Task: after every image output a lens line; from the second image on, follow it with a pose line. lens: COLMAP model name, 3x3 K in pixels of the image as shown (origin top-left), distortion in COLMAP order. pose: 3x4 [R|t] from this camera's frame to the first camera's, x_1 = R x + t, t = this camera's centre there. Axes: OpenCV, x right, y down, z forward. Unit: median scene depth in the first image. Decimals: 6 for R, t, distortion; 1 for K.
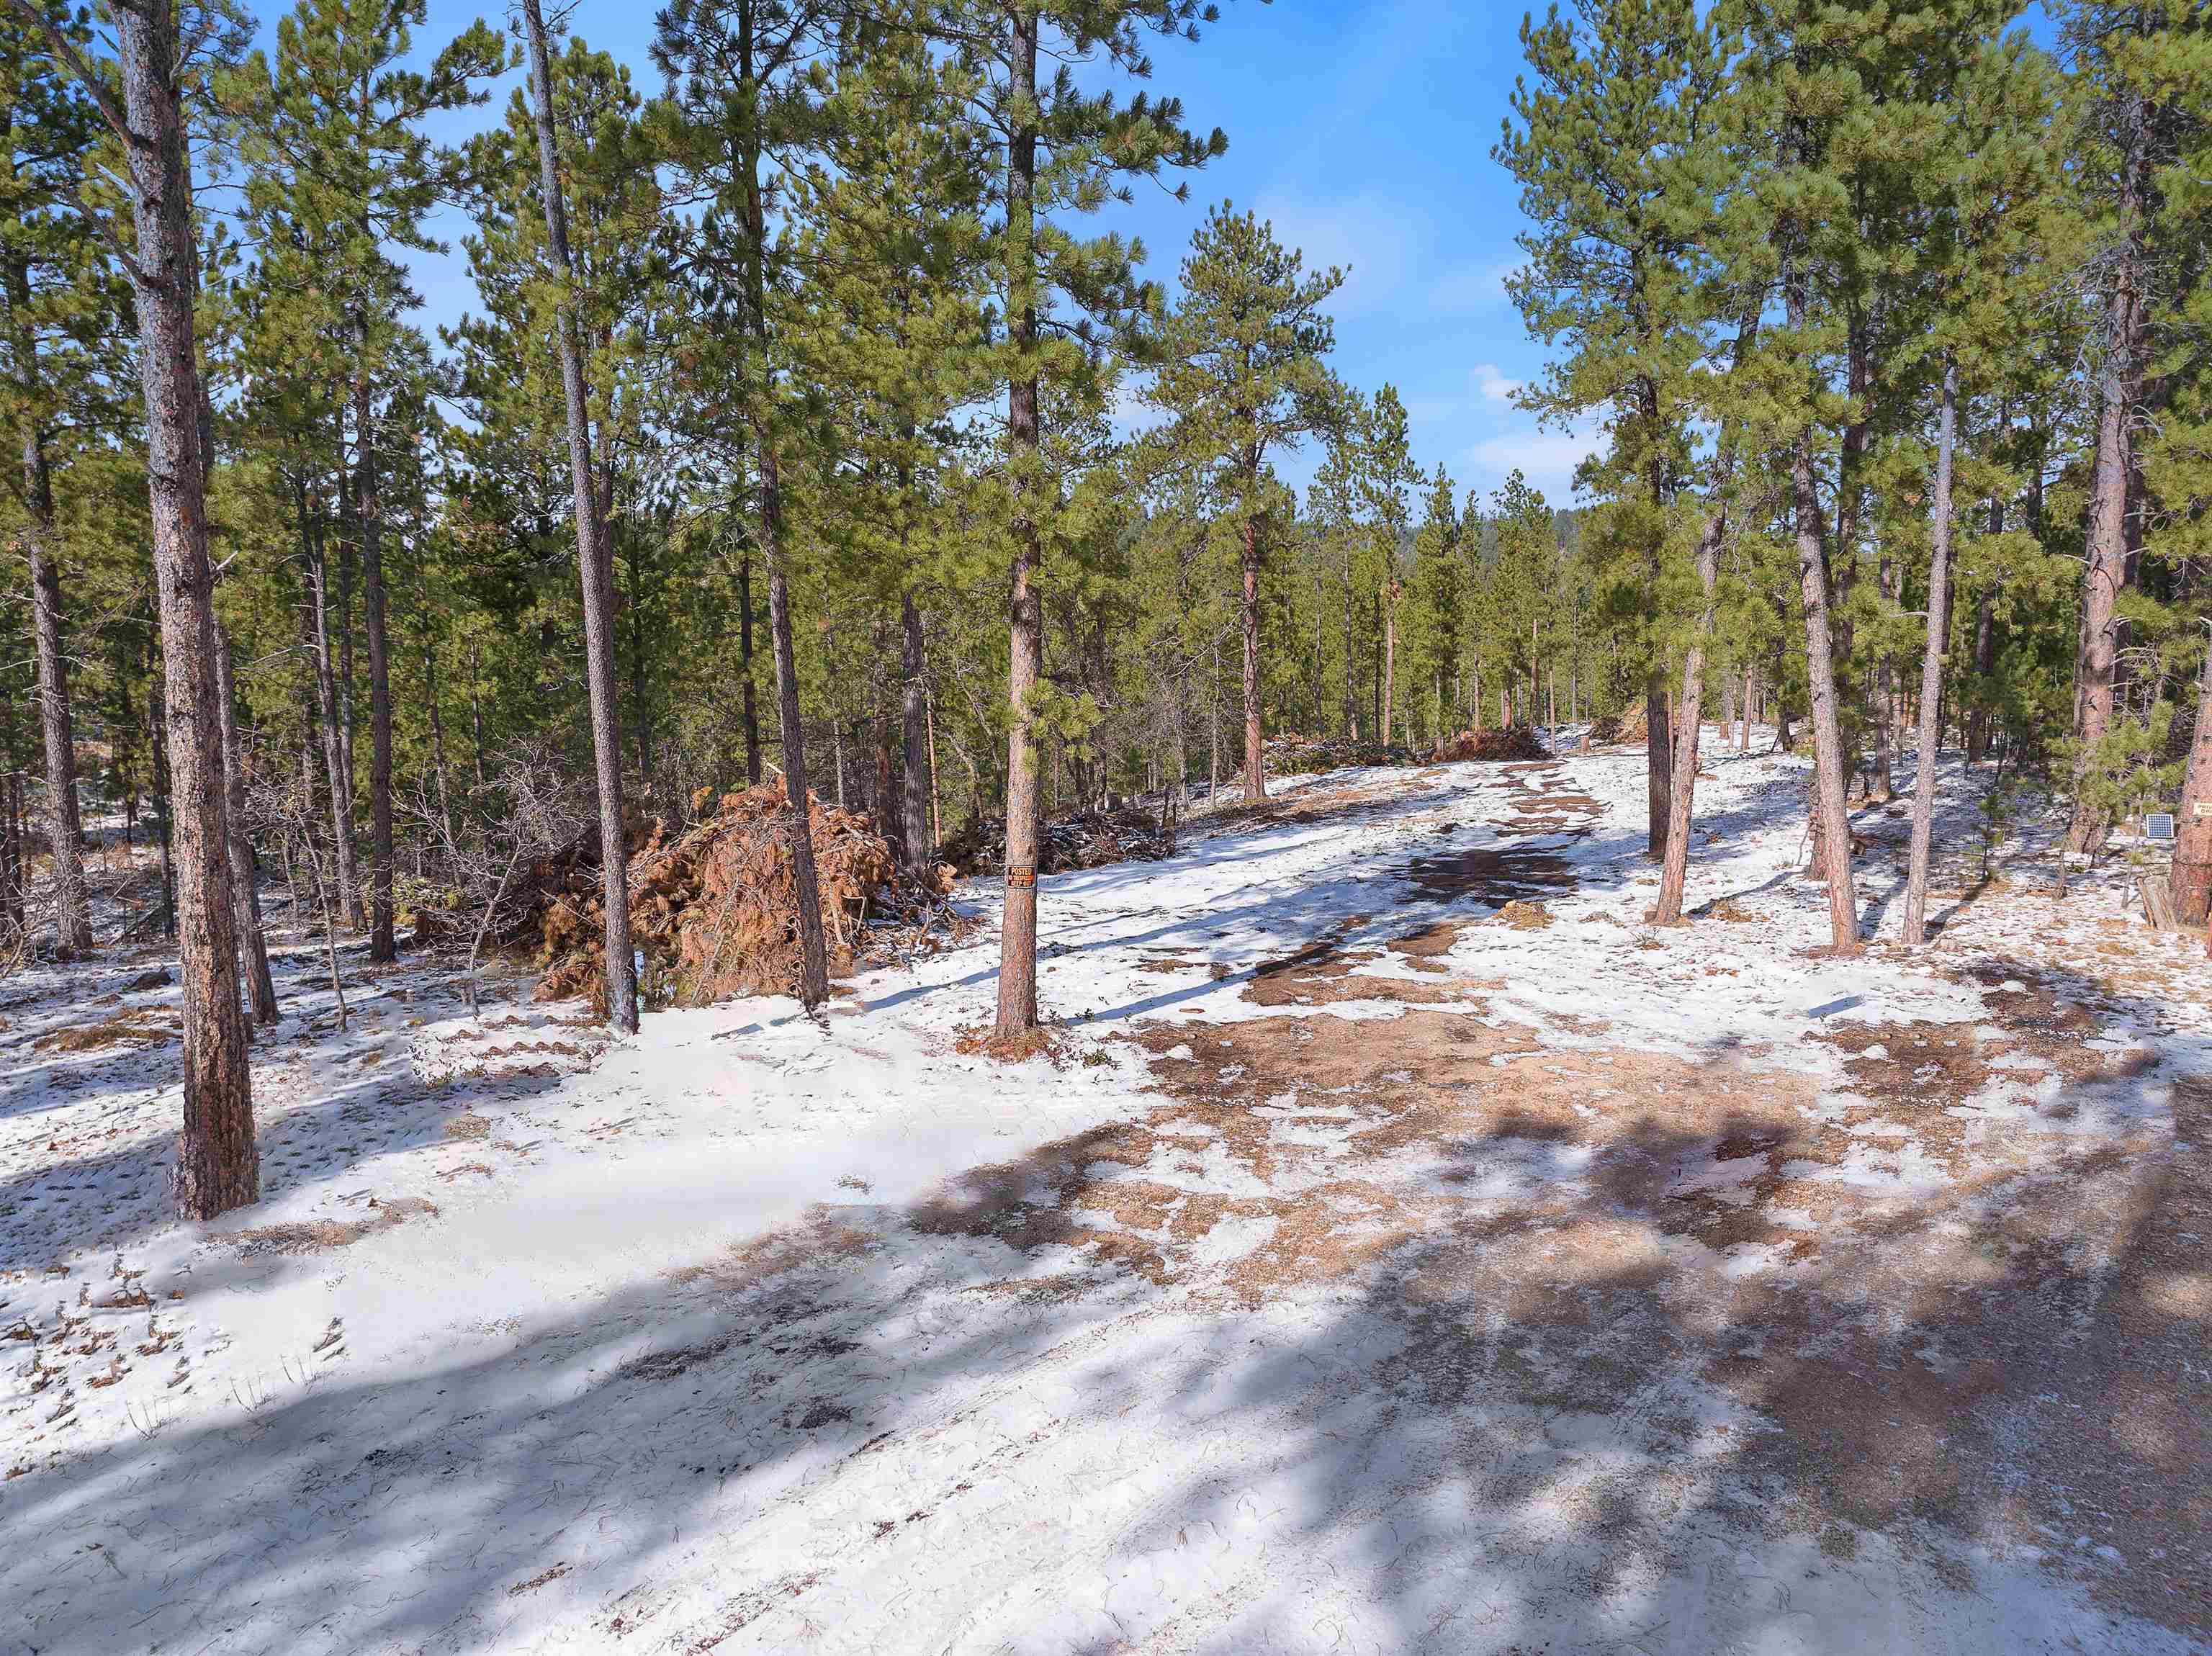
lens RADIAL K [[1545.3, 0, 1106.0], [0, 1545.3, 828.0], [0, 0, 1]] dist [-0.000075, -0.000025]
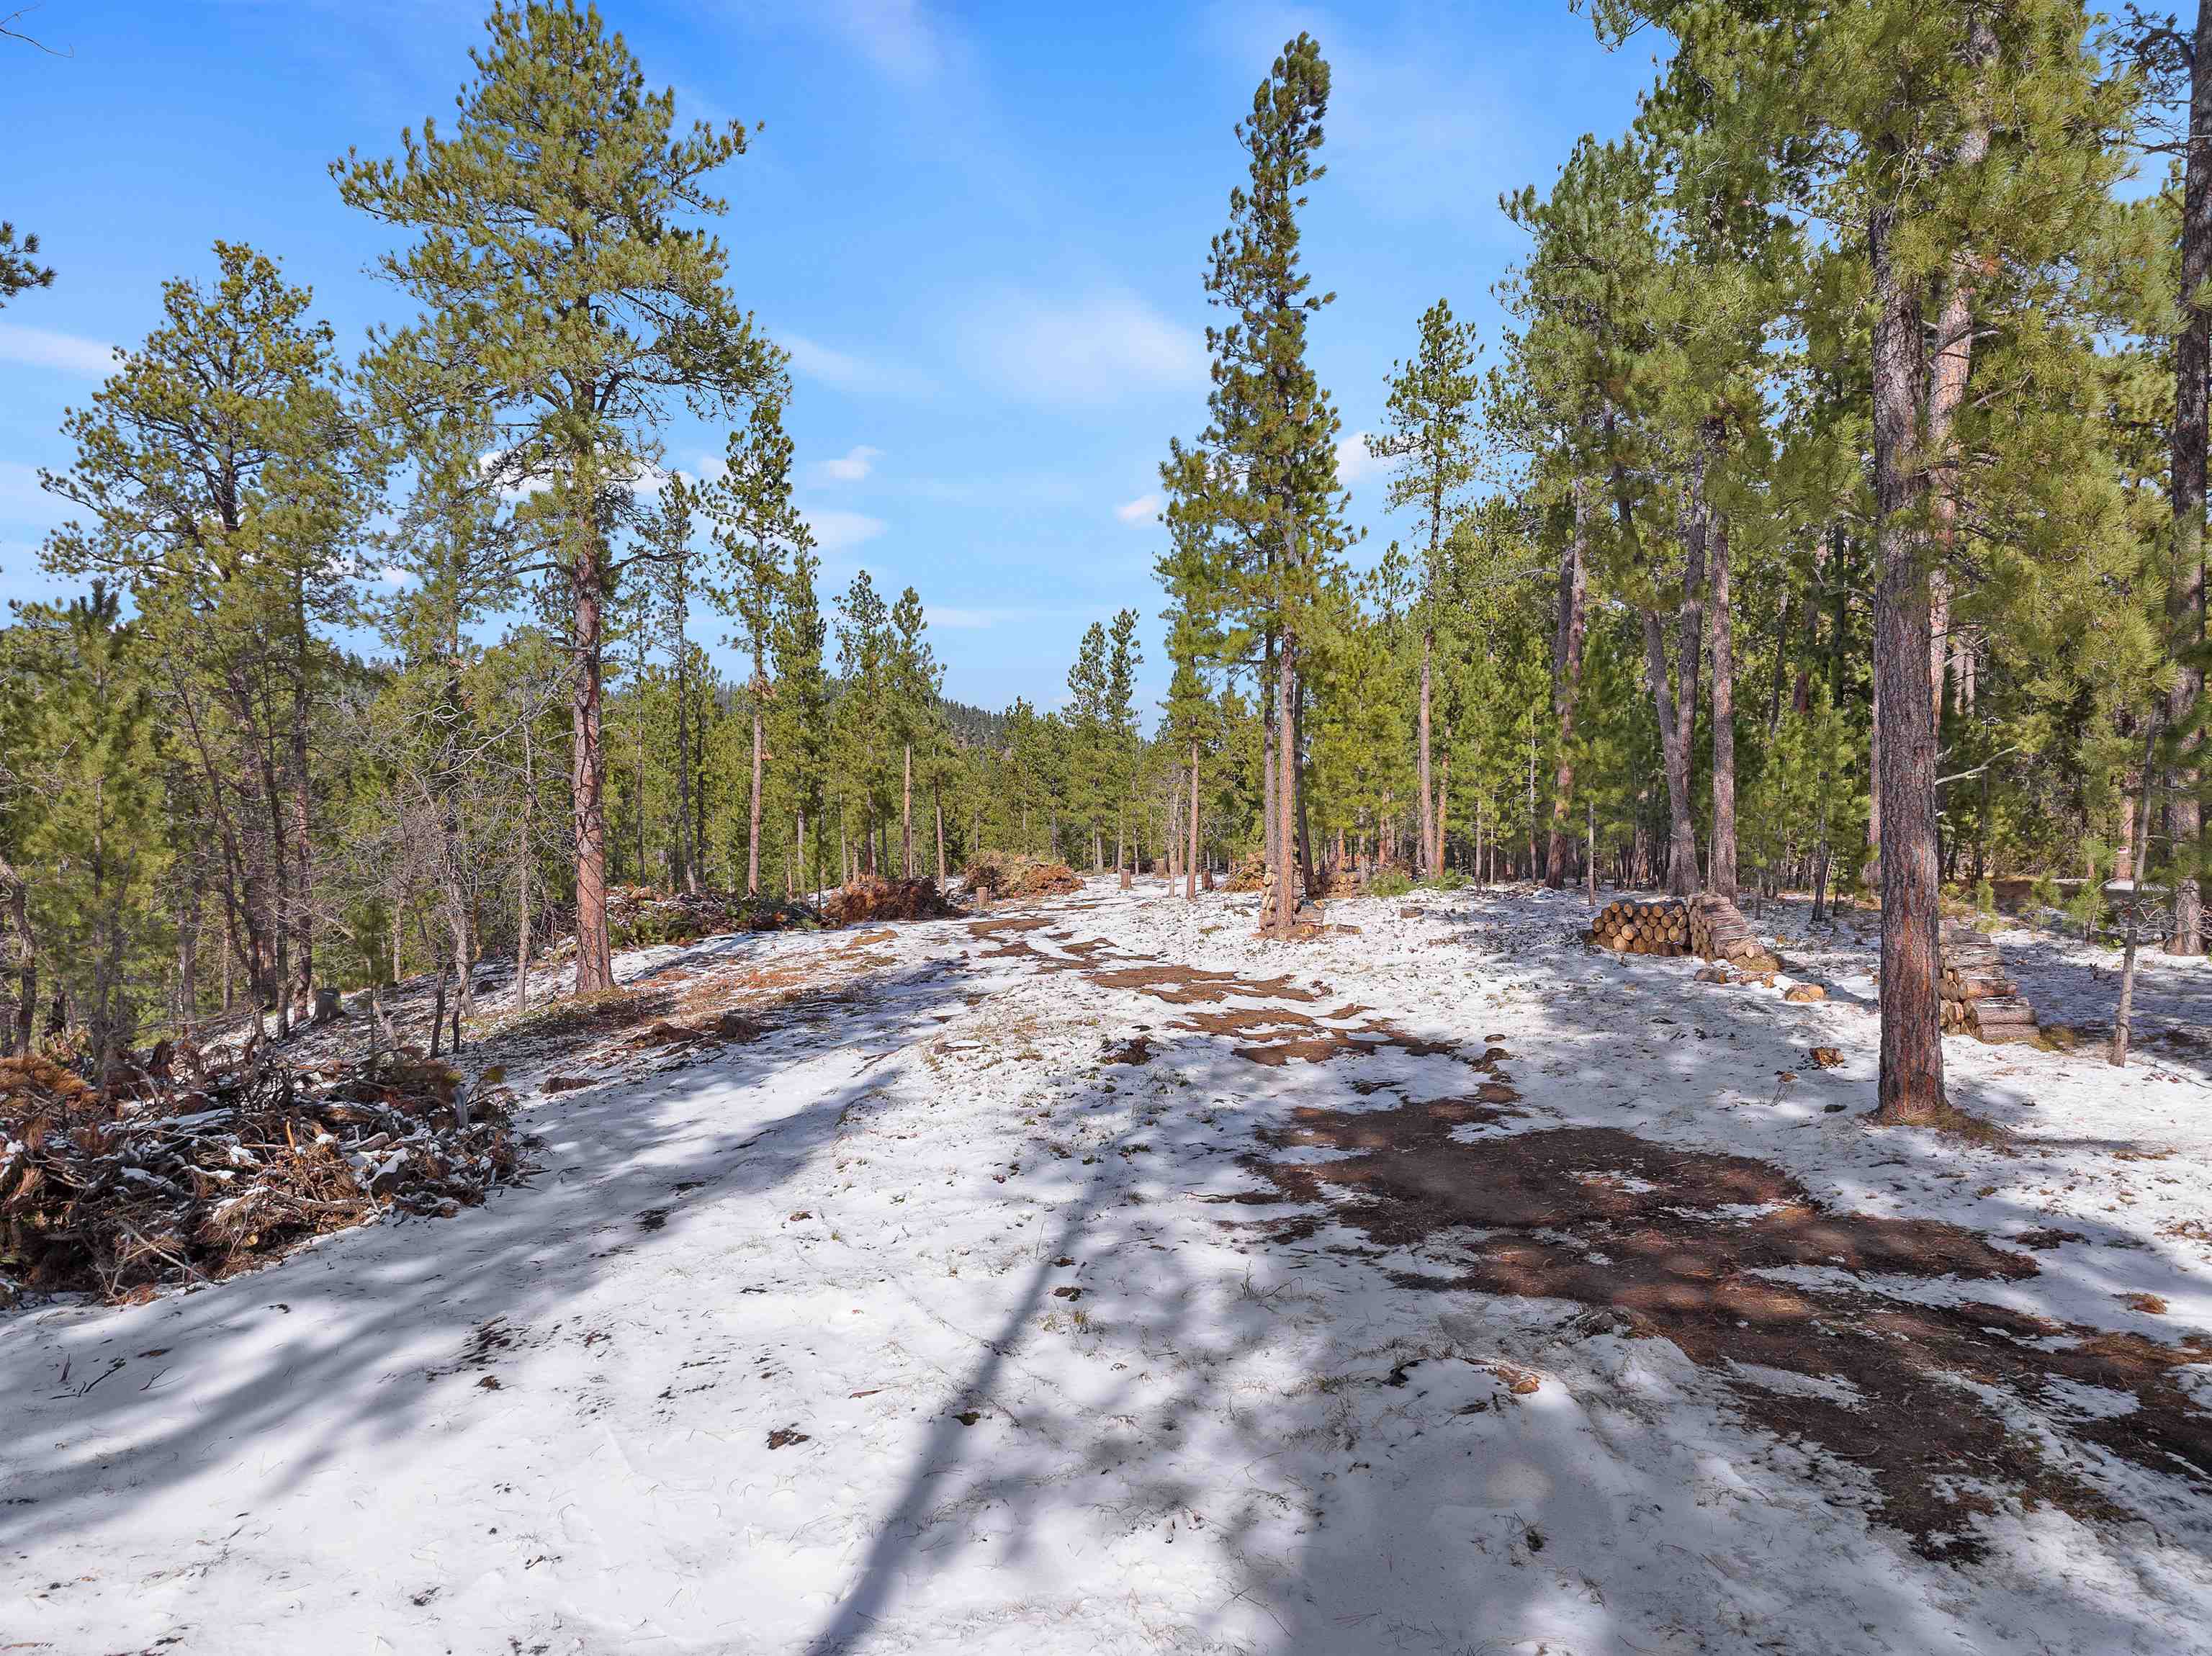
lens RADIAL K [[1705.3, 0, 1105.2], [0, 1705.3, 755.8], [0, 0, 1]] dist [0.000651, 0.000551]
pose [[0.907135, 0.016909, 0.420500, -0.000028], [0.044032, 0.989895, -0.134795, -0.011438], [-0.418530, 0.140793, 0.897224, 0.327410]]
